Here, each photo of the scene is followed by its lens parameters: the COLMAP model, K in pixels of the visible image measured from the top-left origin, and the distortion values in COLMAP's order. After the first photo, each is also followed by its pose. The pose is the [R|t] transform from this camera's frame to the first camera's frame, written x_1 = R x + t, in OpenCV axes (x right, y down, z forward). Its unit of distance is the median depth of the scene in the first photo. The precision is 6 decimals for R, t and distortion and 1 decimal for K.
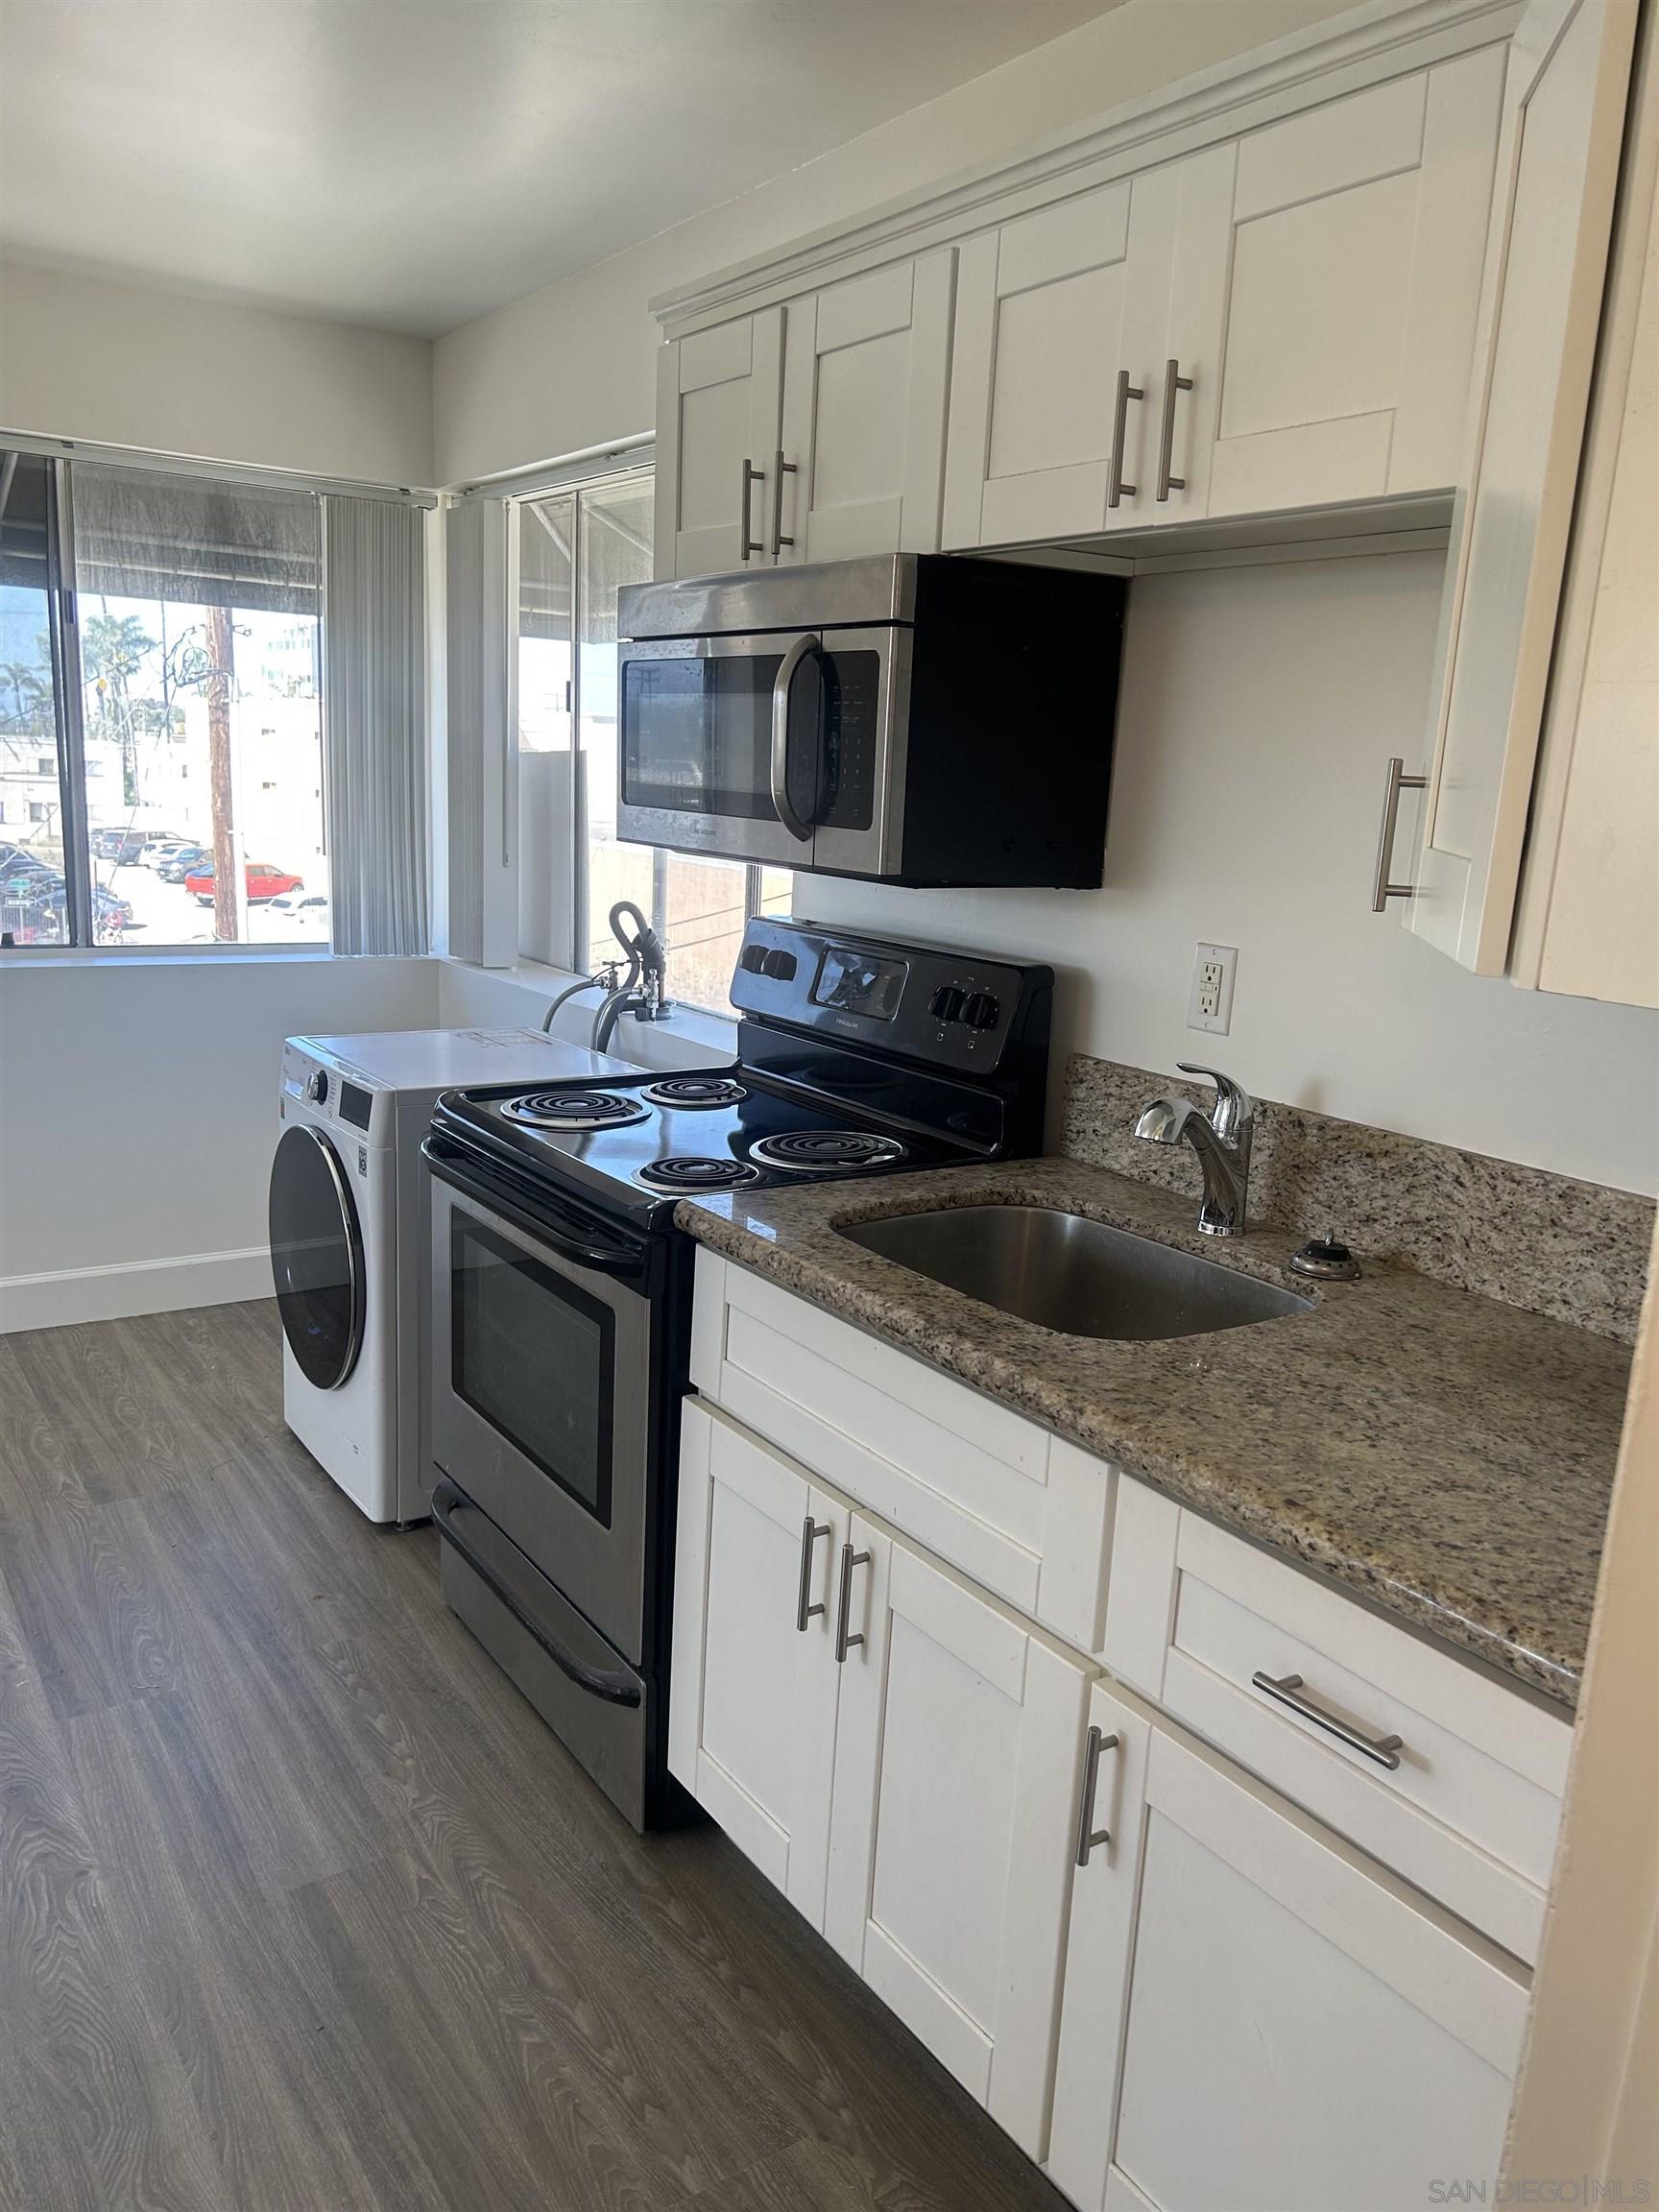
lens RADIAL K [[1663.0, 0, 833.1], [0, 1663.0, 1120.1], [0, 0, 1]] dist [0.052075, -0.043950]
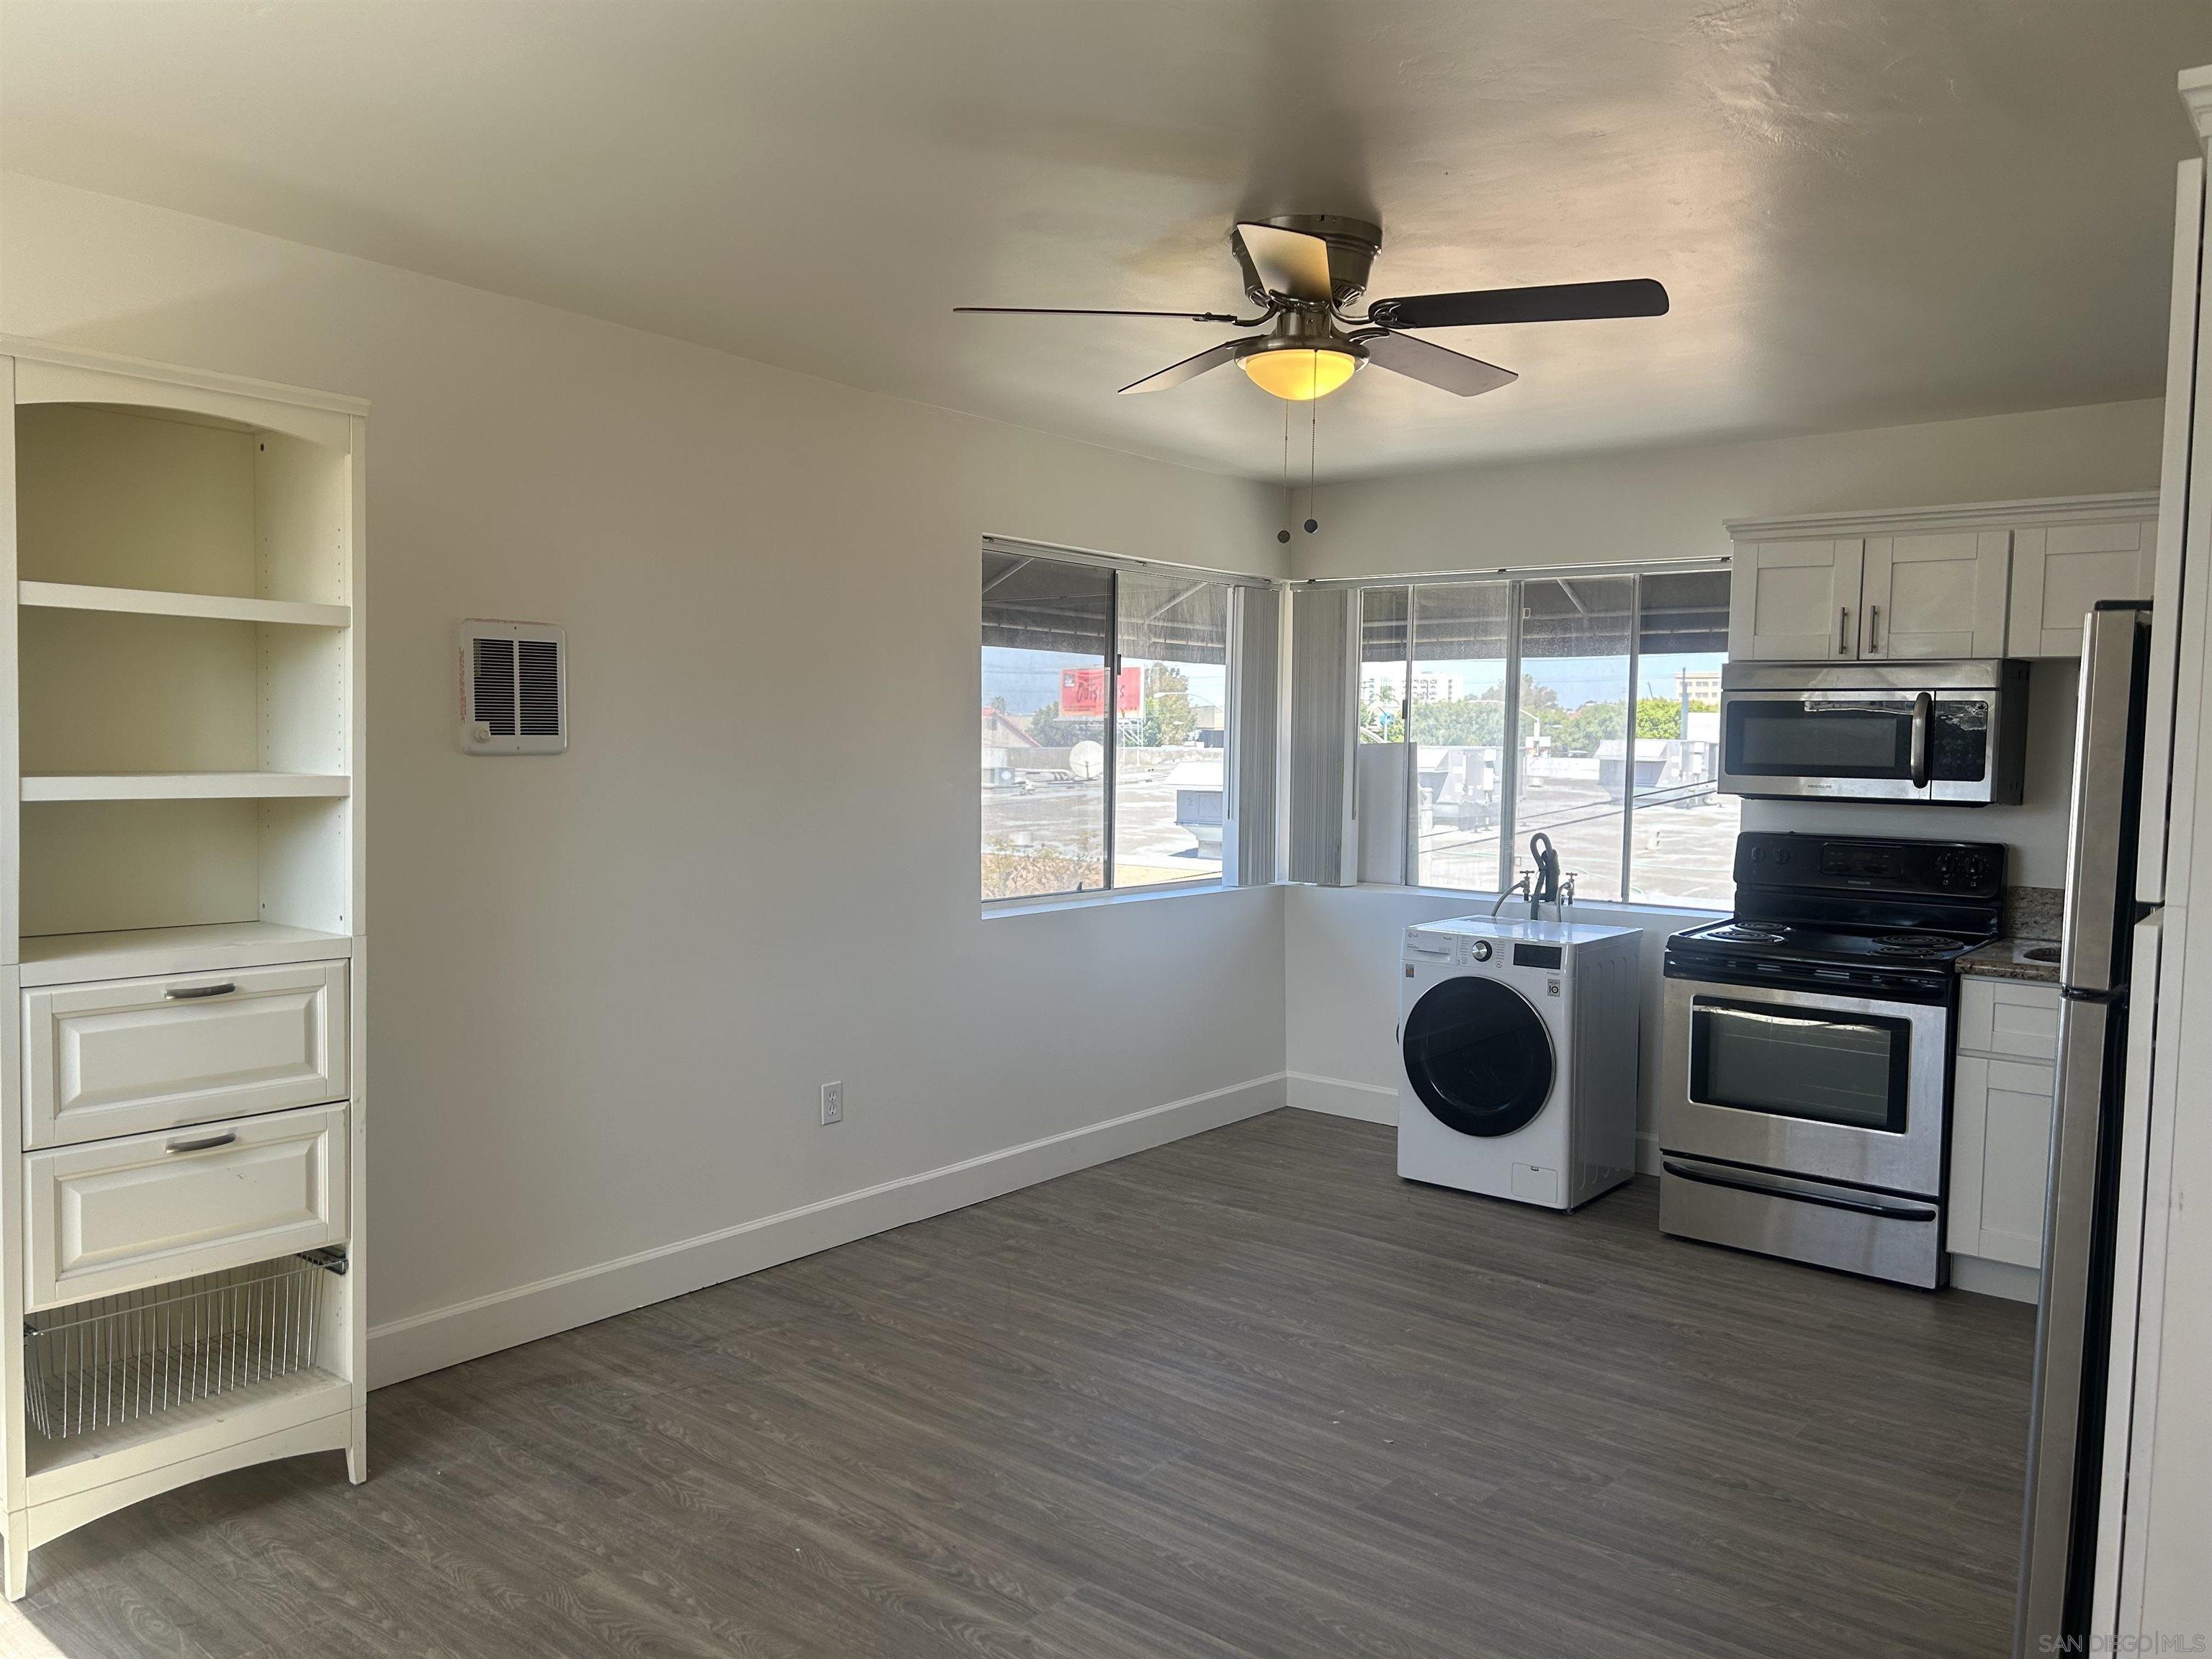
lens RADIAL K [[1663.0, 0, 1114.3], [0, 1663.0, 822.9], [0, 0, 1]] dist [0.052075, -0.043950]
pose [[0.956351, -0.053091, 0.287356, -1.370214], [0.093613, 0.987195, -0.129162, 0.042623], [-0.276819, 0.150424, 0.949075, -0.601376]]
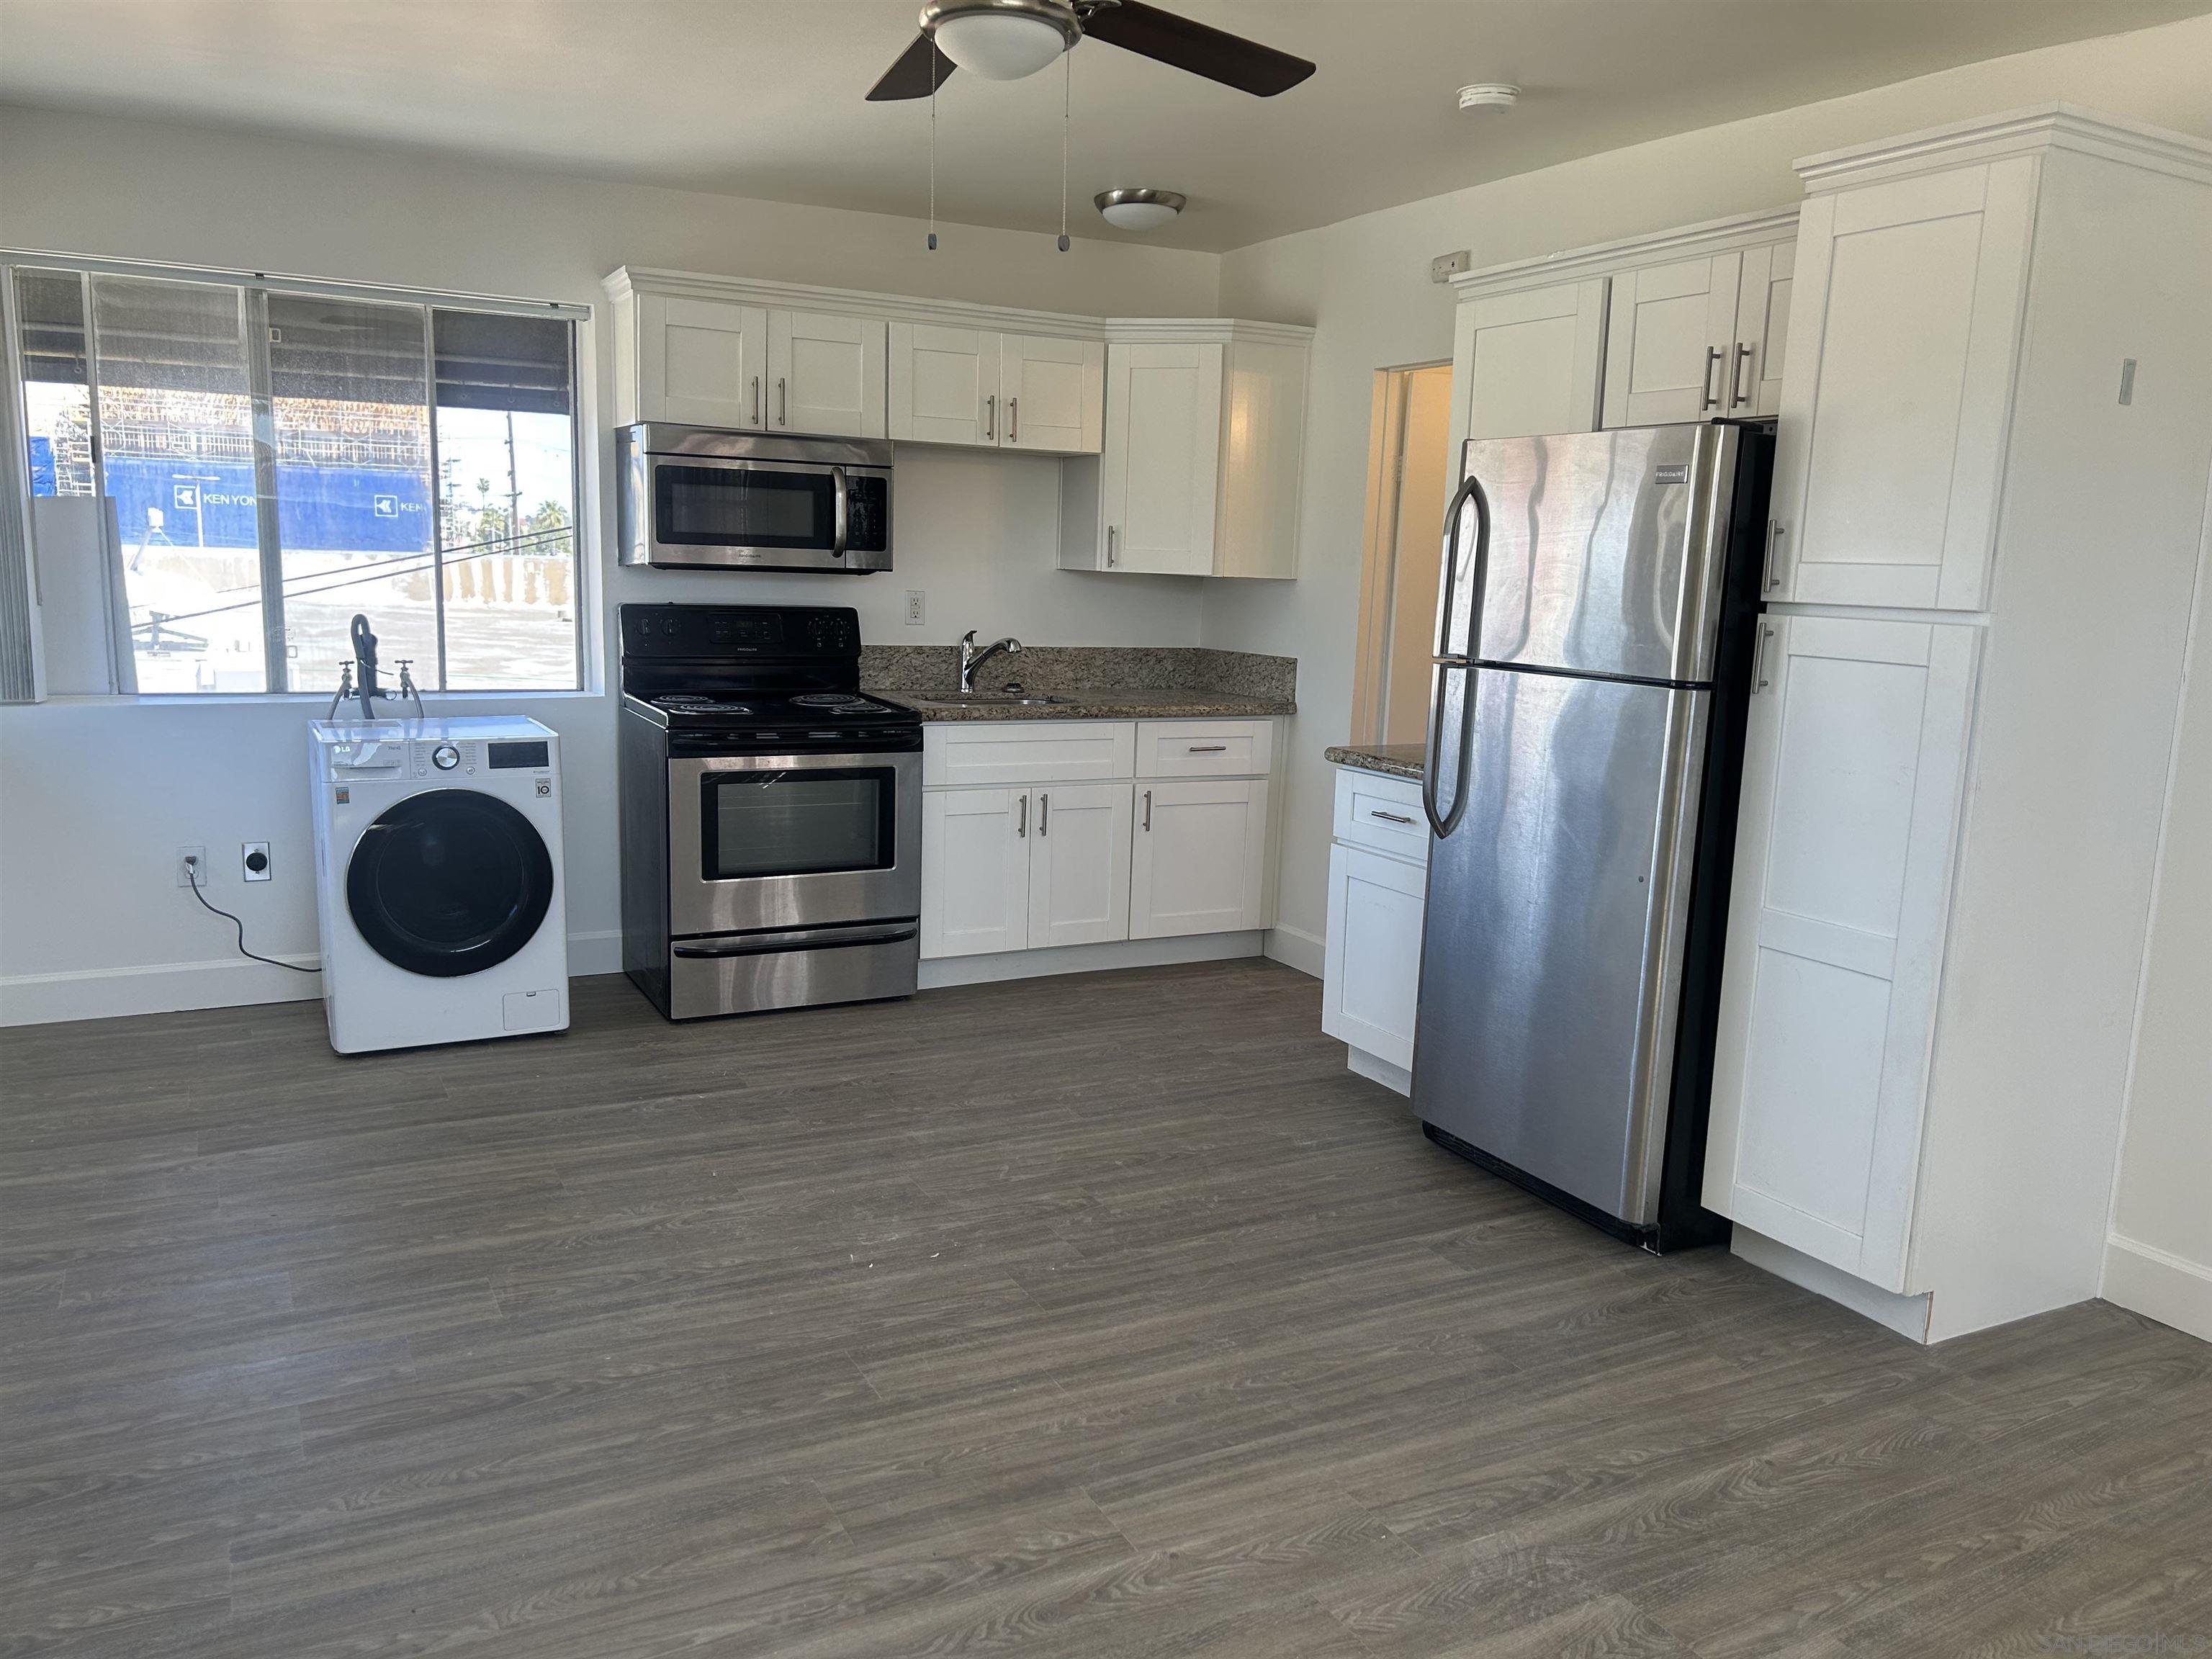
lens RADIAL K [[1663.0, 0, 1089.4], [0, 1663.0, 824.3], [0, 0, 1]] dist [0.052075, -0.043950]
pose [[0.115304, -0.205631, 0.971813, -1.951176], [0.187572, 0.965245, 0.181986, -0.145044], [-0.975460, 0.161301, 0.149868, 0.341362]]
